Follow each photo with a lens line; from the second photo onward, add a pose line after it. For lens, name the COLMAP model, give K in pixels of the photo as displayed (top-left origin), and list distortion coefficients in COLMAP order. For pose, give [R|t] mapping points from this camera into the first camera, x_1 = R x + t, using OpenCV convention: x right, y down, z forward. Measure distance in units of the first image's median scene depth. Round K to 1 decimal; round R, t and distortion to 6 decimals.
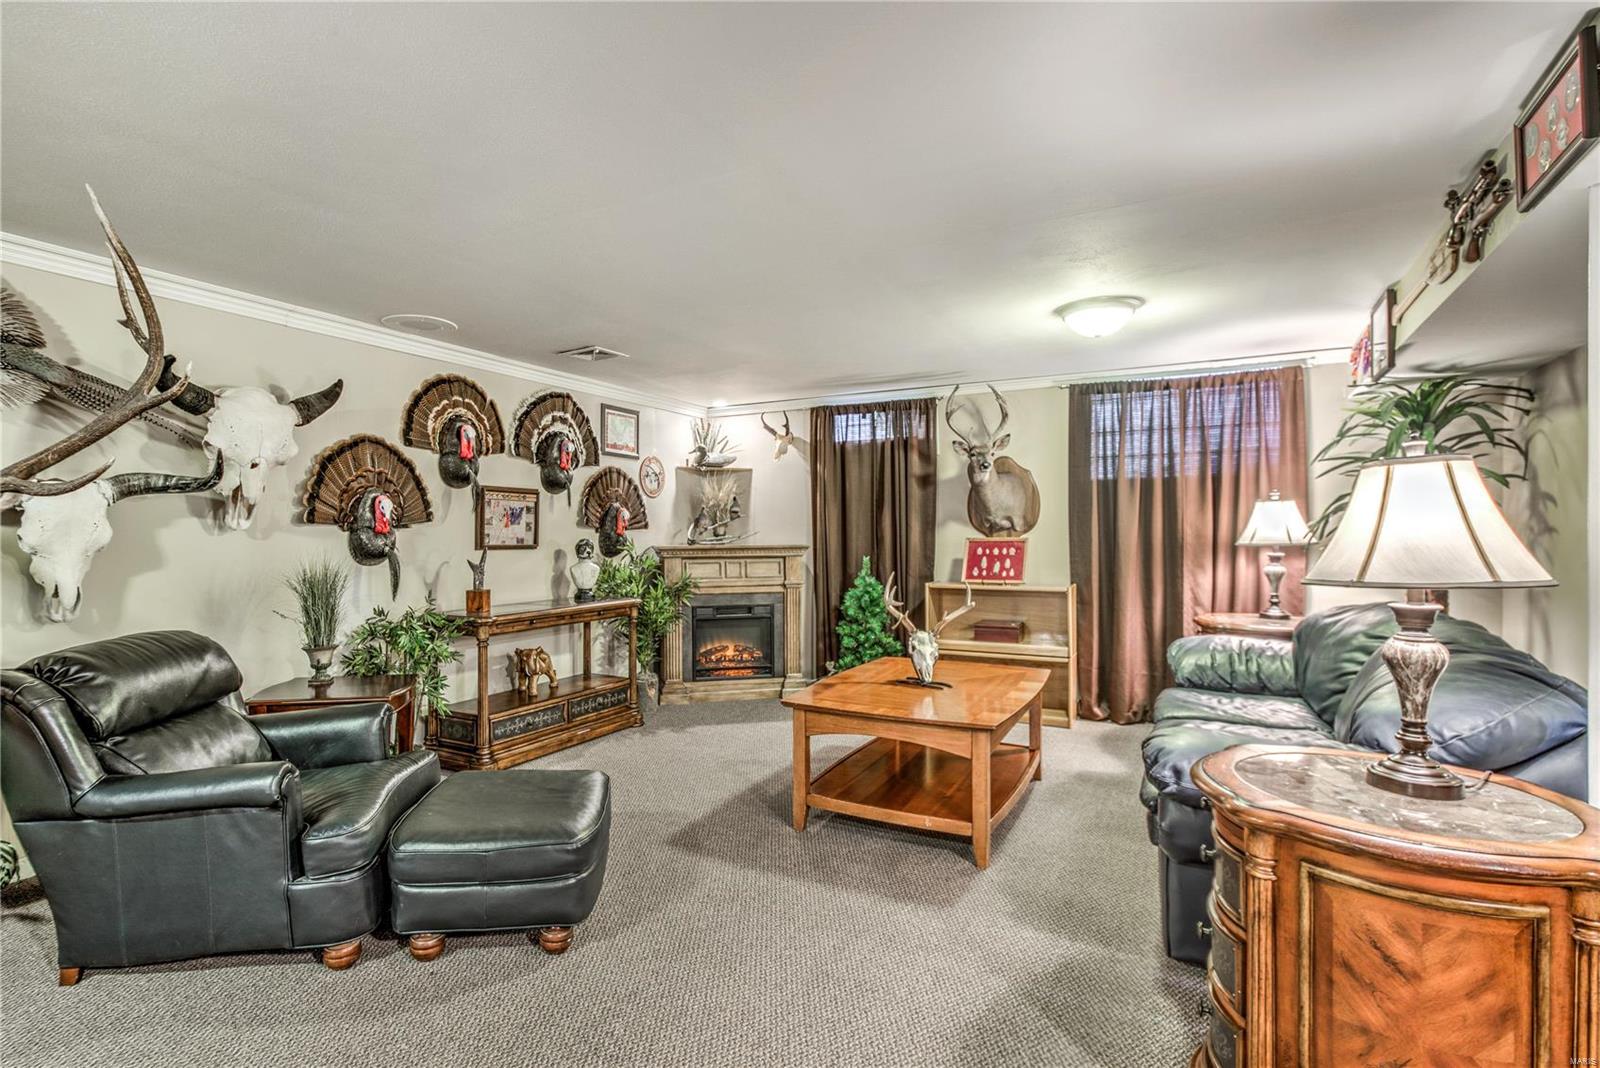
lens RADIAL K [[752.3, 0, 796.1], [0, 752.3, 528.6], [0, 0, 1]] dist [0.010364, 0.000082]
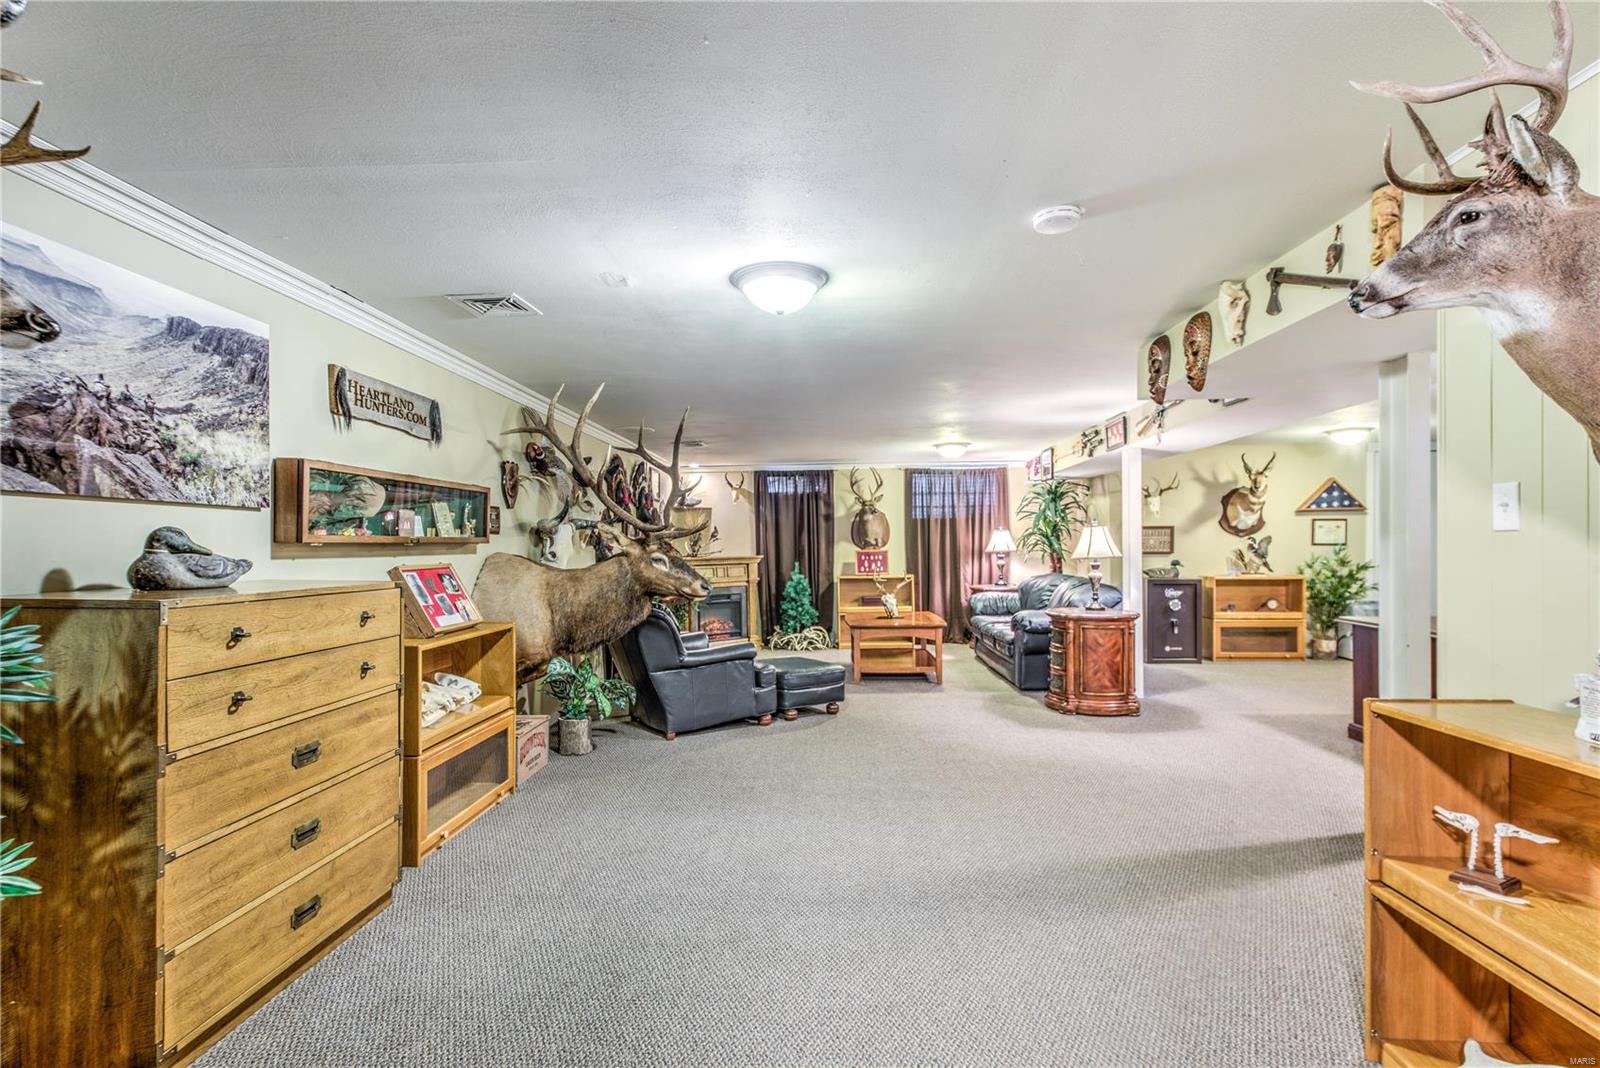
lens RADIAL K [[752.3, 0, 801.5], [0, 752.3, 540.3], [0, 0, 1]] dist [0.010364, 0.000082]
pose [[0.891027, -0.006958, 0.453896, -0.706653], [0.010517, 0.999931, -0.005318, -0.003240], [-0.453828, 0.009512, 0.891039, -0.545798]]
